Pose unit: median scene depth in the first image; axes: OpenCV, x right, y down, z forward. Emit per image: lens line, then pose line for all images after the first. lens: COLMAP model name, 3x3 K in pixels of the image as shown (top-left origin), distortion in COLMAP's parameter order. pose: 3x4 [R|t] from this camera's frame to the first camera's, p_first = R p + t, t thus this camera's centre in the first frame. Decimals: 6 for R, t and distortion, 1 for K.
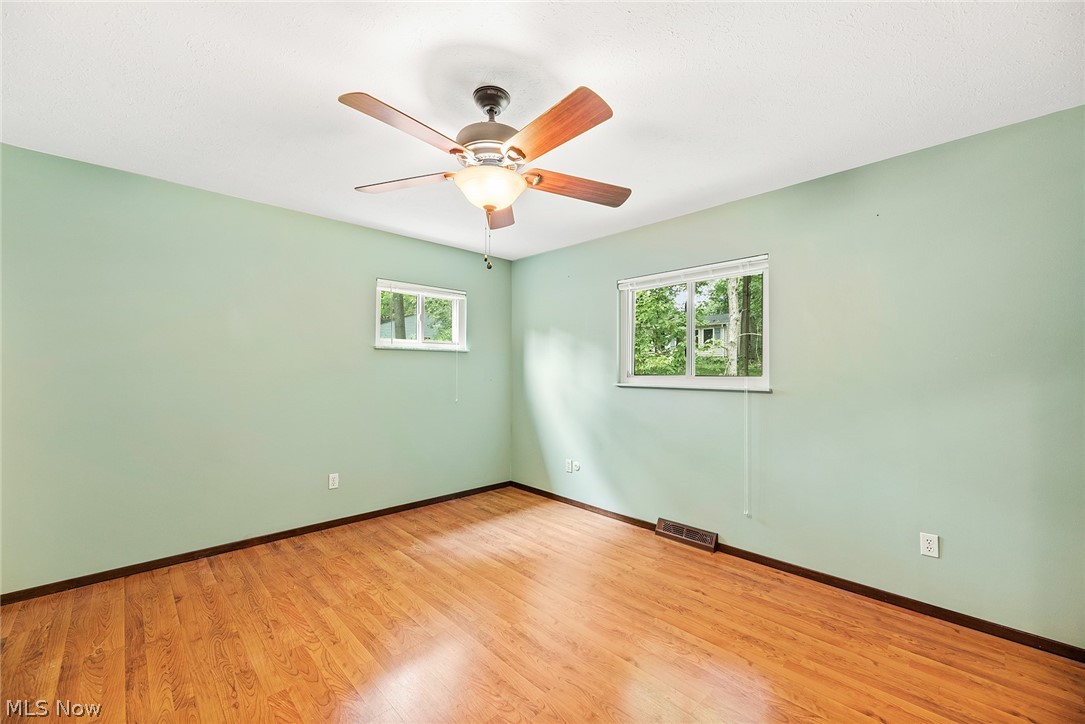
lens RADIAL K [[443.7, 0, 546.3], [0, 443.7, 367.4], [0, 0, 1]] dist [0.001127, -0.000254]
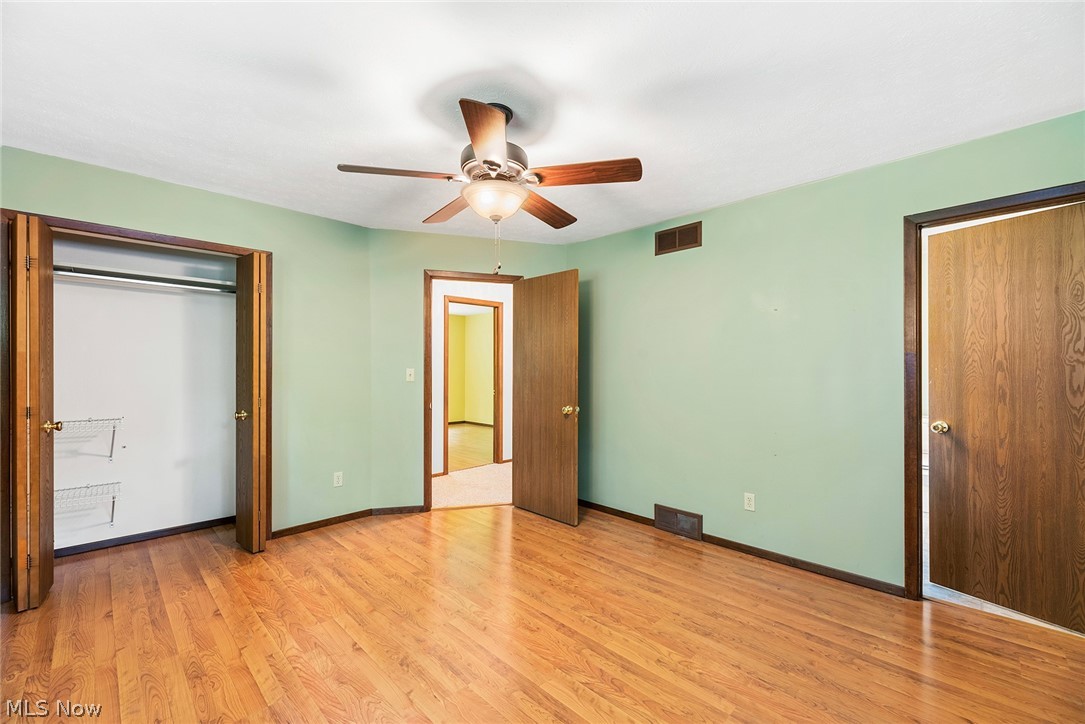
lens RADIAL K [[443.7, 0, 546.3], [0, 443.7, 367.4], [0, 0, 1]] dist [0.001127, -0.000254]
pose [[-0.999669, -0.006985, -0.024742, -0.145013], [-0.006878, 0.999967, -0.004371, 0.004083], [0.024772, -0.004199, -0.999684, 1.337699]]
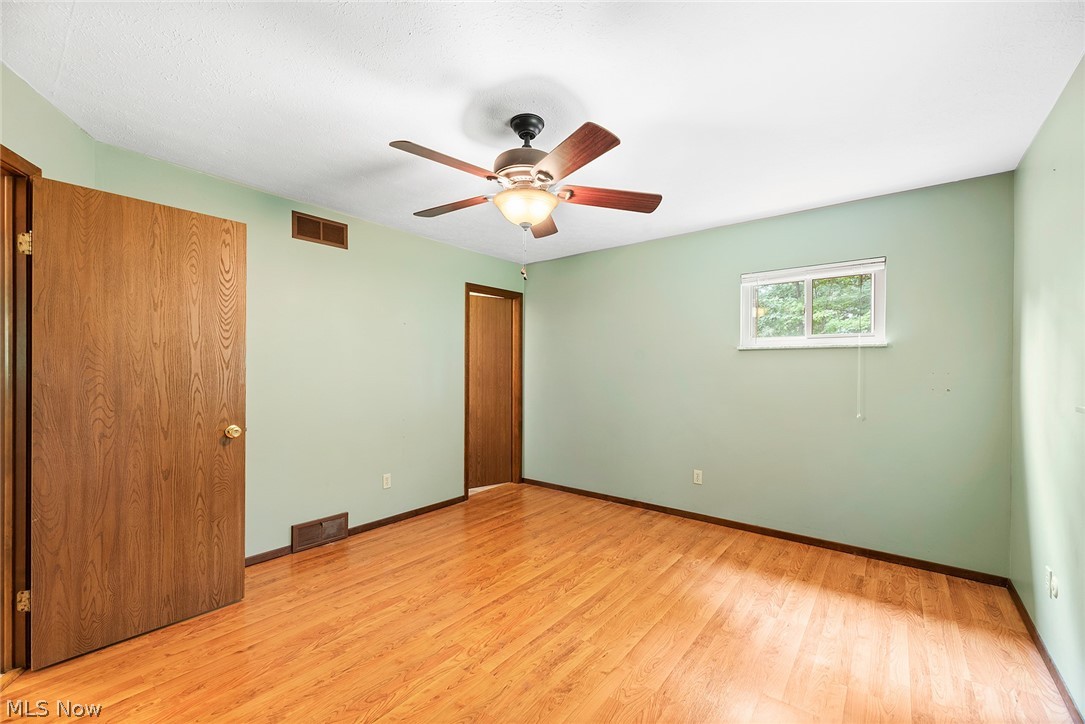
lens RADIAL K [[442.0, 0, 533.4], [0, 442.0, 369.6], [0, 0, 1]] dist [0.001280, -0.000075]
pose [[0.111656, -0.004525, -0.993737, 0.628613], [-0.001032, 0.999989, -0.004670, 0.004395], [0.993746, 0.001547, 0.111650, 0.577713]]
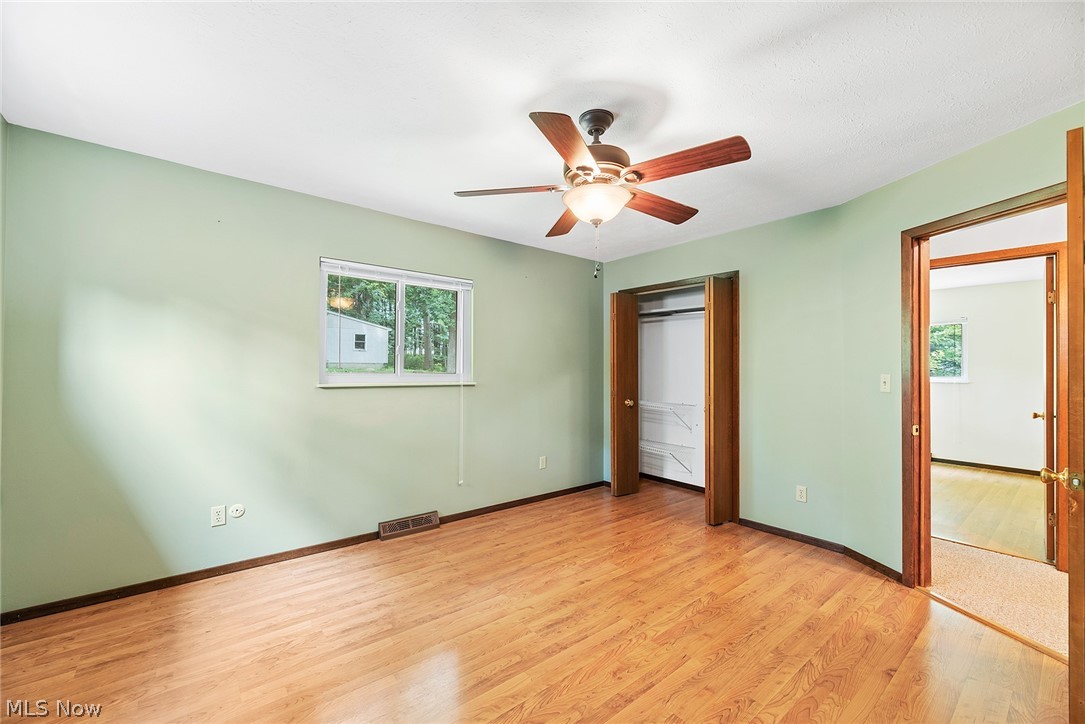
lens RADIAL K [[444.7, 0, 542.5], [0, 444.7, 362.0], [0, 0, 1]] dist [0.000896, 0.000098]
pose [[0.073621, 0.010638, 0.997230, -0.782849], [-0.013344, 0.999864, -0.009681, -0.003586], [-0.997197, -0.012595, 0.073753, 0.674564]]
